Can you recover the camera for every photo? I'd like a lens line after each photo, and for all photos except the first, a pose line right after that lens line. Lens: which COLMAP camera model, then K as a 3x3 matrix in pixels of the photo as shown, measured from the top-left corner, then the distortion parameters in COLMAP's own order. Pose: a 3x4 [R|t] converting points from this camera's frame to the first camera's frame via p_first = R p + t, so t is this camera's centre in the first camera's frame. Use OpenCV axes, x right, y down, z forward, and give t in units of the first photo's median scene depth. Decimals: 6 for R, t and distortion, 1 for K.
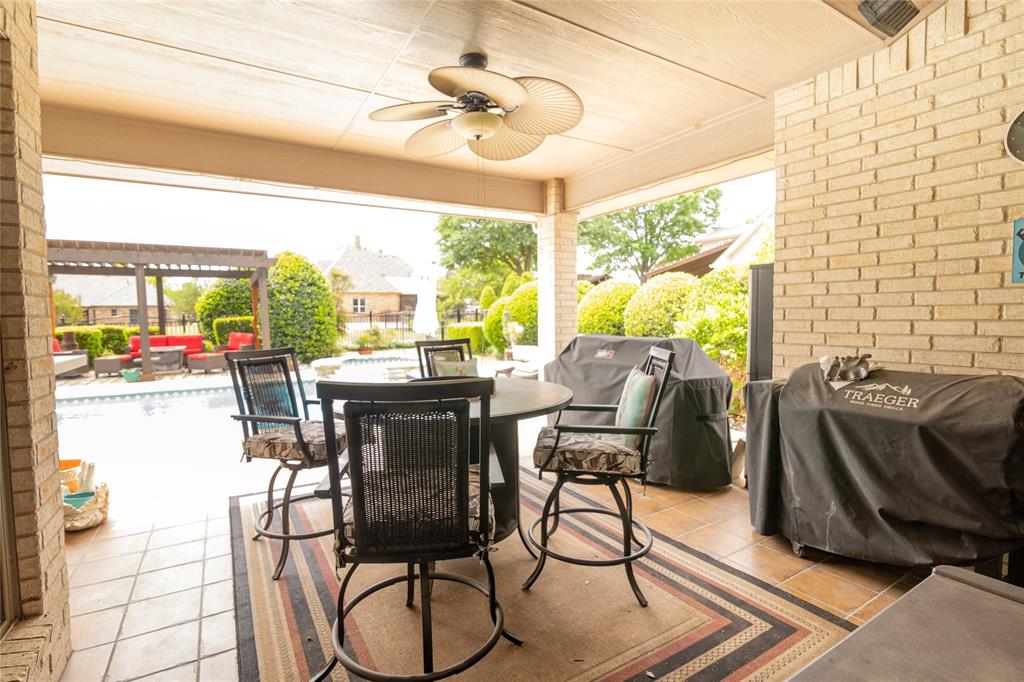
lens RADIAL K [[471.7, 0, 503.4], [0, 471.7, 338.8], [0, 0, 1]] dist [-0.017556, 0.002136]
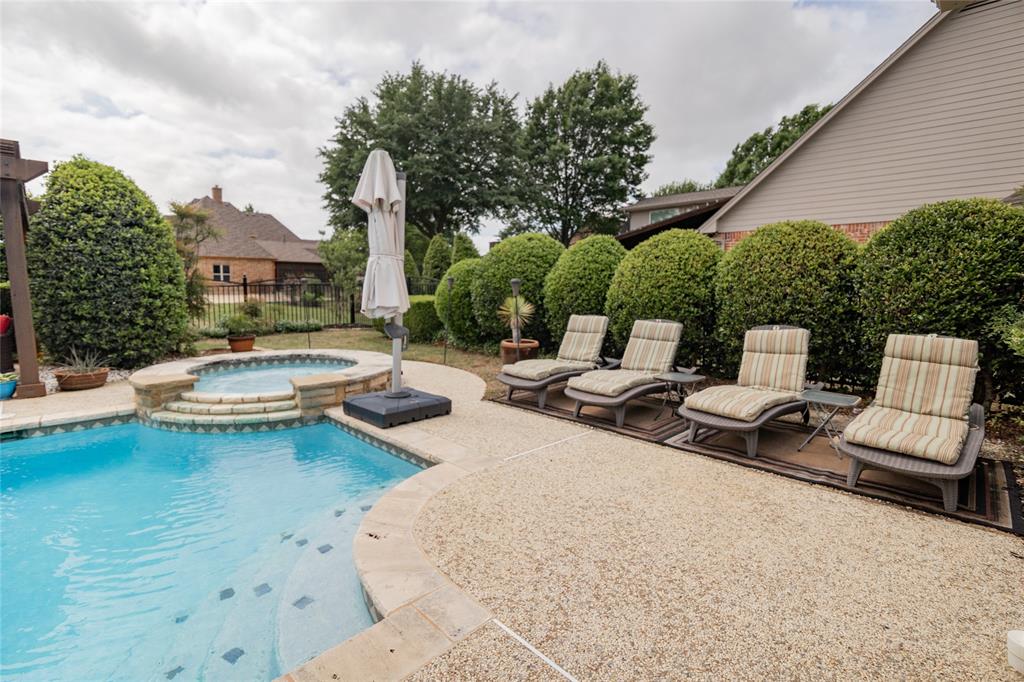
lens RADIAL K [[471.7, 0, 497.8], [0, 471.7, 334.9], [0, 0, 1]] dist [-0.017556, 0.002136]
pose [[0.972385, -0.010216, 0.233158, -0.118192], [-0.001021, 0.998846, 0.048022, -0.013230], [-0.233379, -0.046934, 0.971252, 0.353933]]
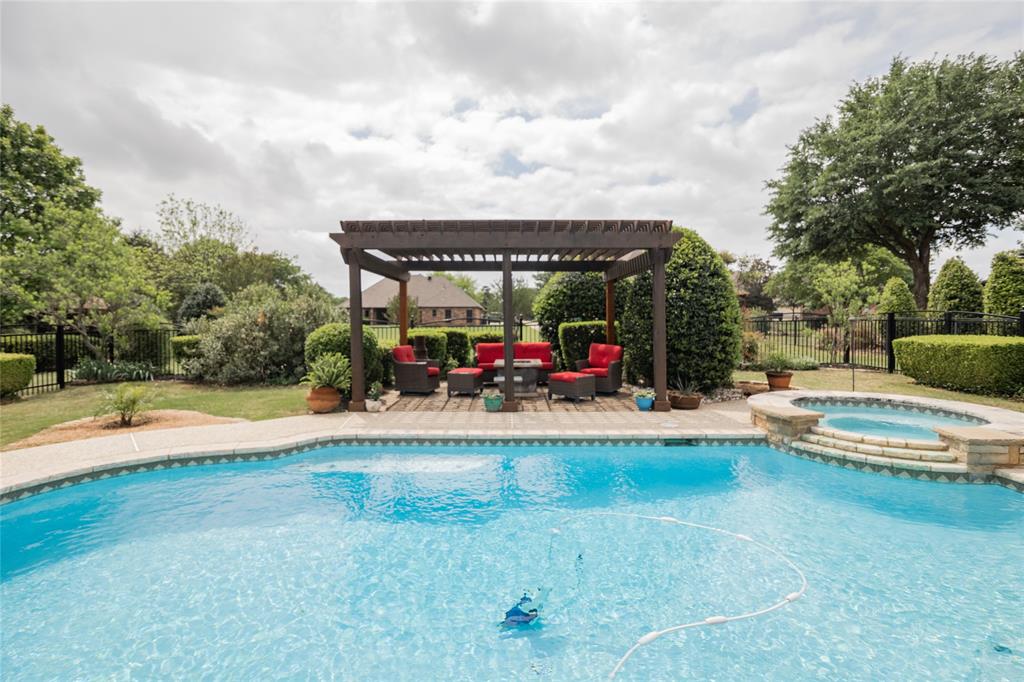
lens RADIAL K [[471.7, 0, 507.1], [0, 471.7, 336.1], [0, 0, 1]] dist [-0.017556, 0.002136]
pose [[0.862648, 0.030256, -0.504900, -0.307902], [-0.034729, 0.999397, 0.000552, -0.019062], [0.504612, 0.017059, 0.863178, 0.281535]]
